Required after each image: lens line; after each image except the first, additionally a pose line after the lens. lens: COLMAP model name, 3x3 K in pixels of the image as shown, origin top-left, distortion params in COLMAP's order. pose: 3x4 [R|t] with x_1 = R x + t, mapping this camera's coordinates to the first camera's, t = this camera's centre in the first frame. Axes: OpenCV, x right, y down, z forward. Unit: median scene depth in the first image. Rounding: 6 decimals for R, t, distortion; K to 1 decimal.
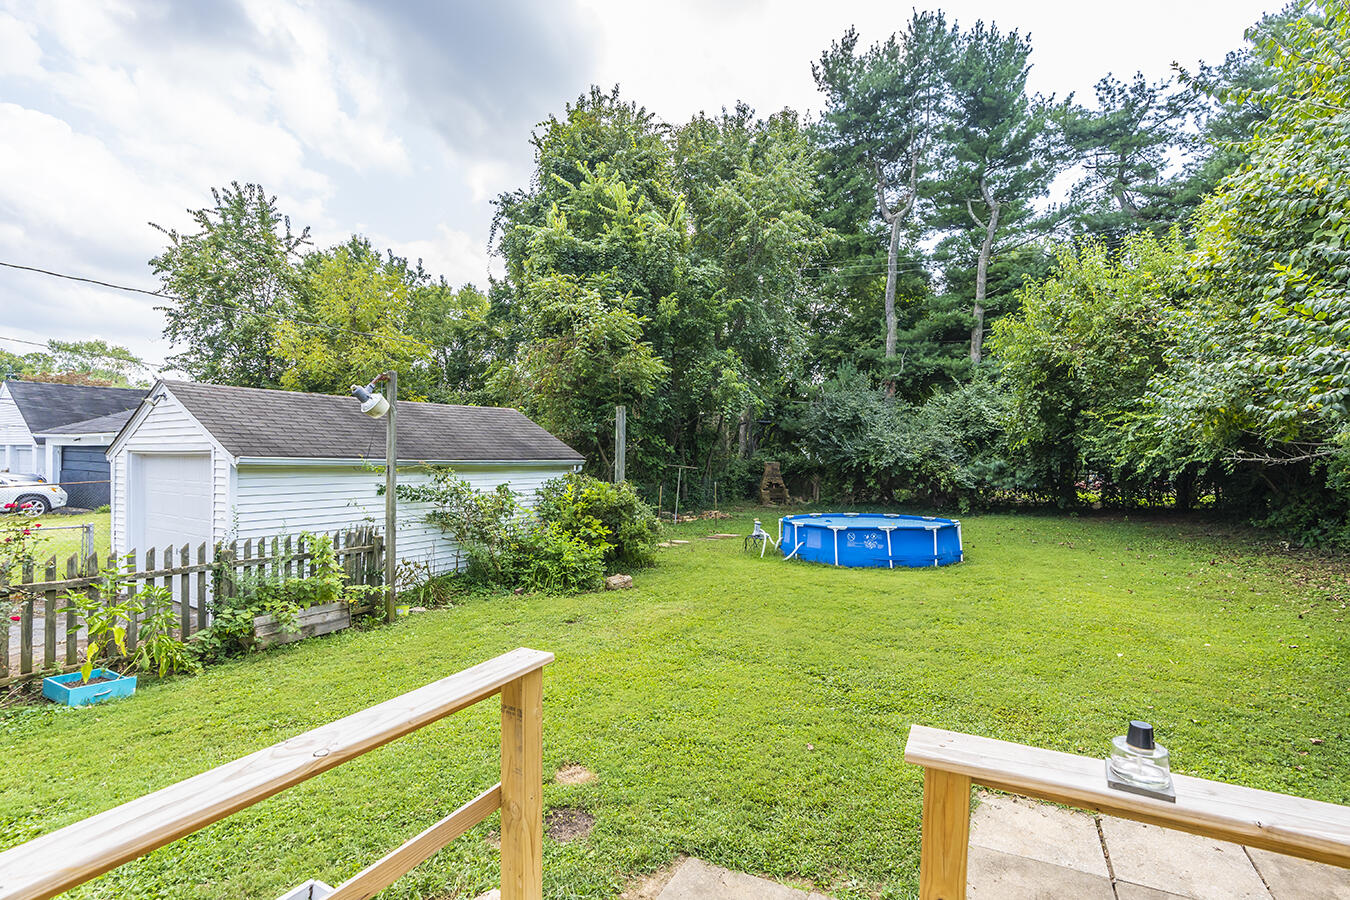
lens RADIAL K [[623.7, 0, 672.2], [0, 623.7, 462.3], [0, 0, 1]] dist [-0.003536, -0.001069]
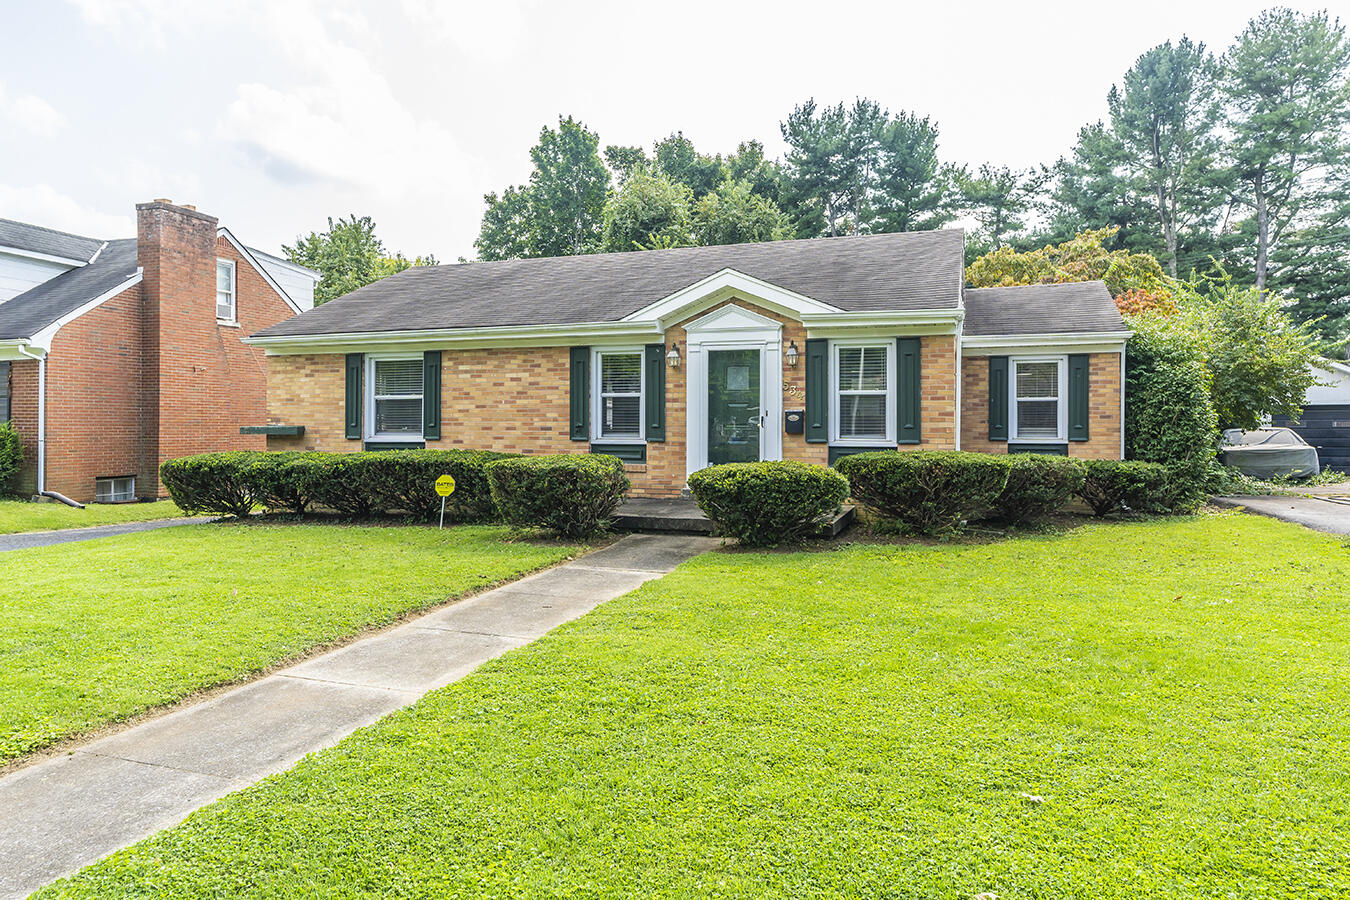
lens RADIAL K [[875.3, 0, 671.9], [0, 875.3, 446.2], [0, 0, 1]] dist [0.001920, 0.000507]
pose [[0.982348, -0.009400, 0.186826, -0.409773], [0.007219, 0.999898, 0.012349, -0.000603], [-0.186923, -0.010782, 0.982315, -0.887244]]
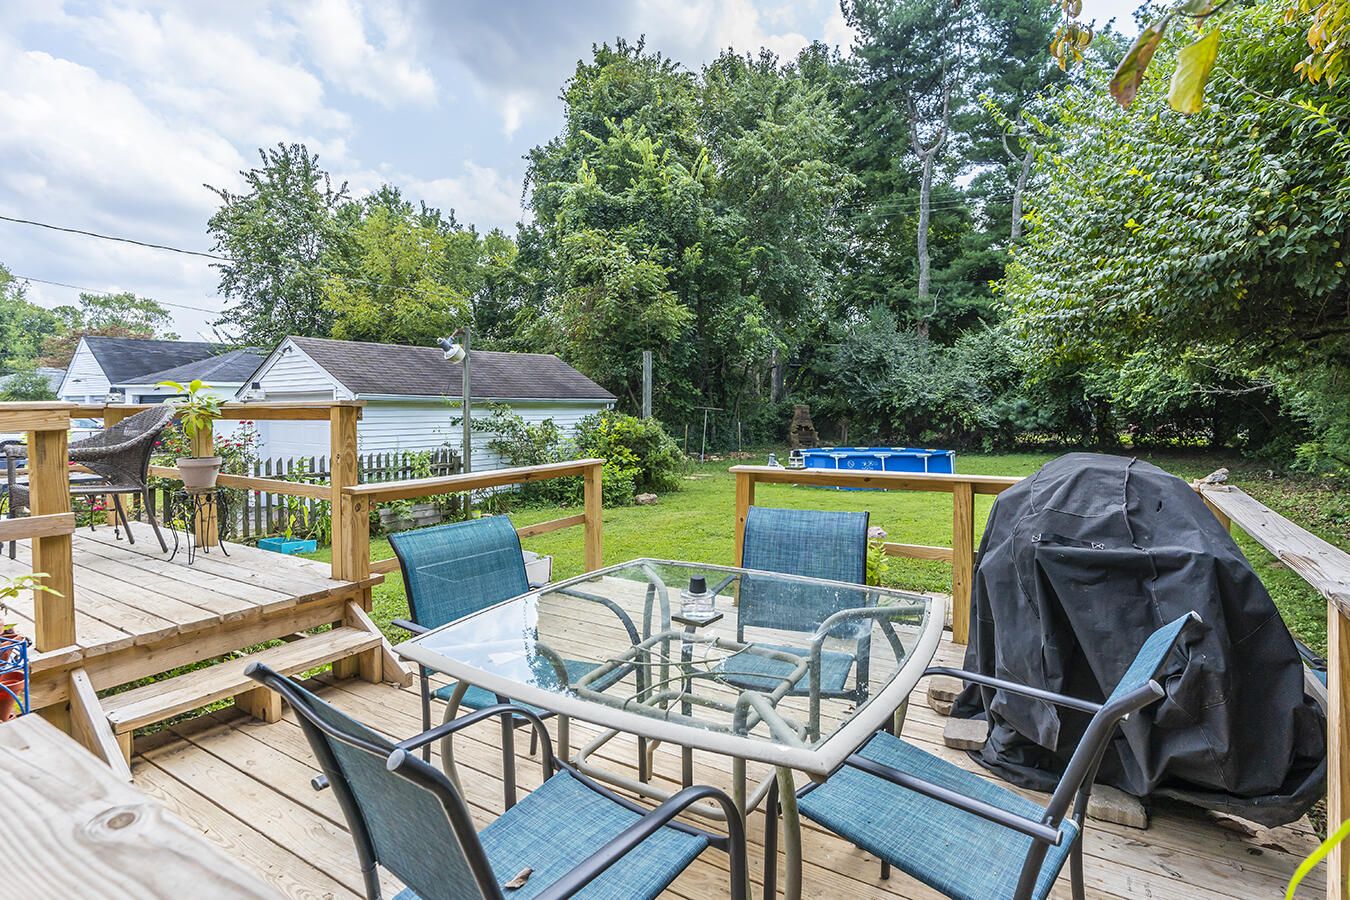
lens RADIAL K [[666.1, 0, 678.6], [0, 666.1, 435.7], [0, 0, 1]] dist [-0.005078, 0.001176]
pose [[0.998935, -0.008599, -0.045336, 0.013075], [0.010258, 0.999281, 0.036490, 0.009088], [0.044989, -0.036916, 0.998305, -0.099102]]
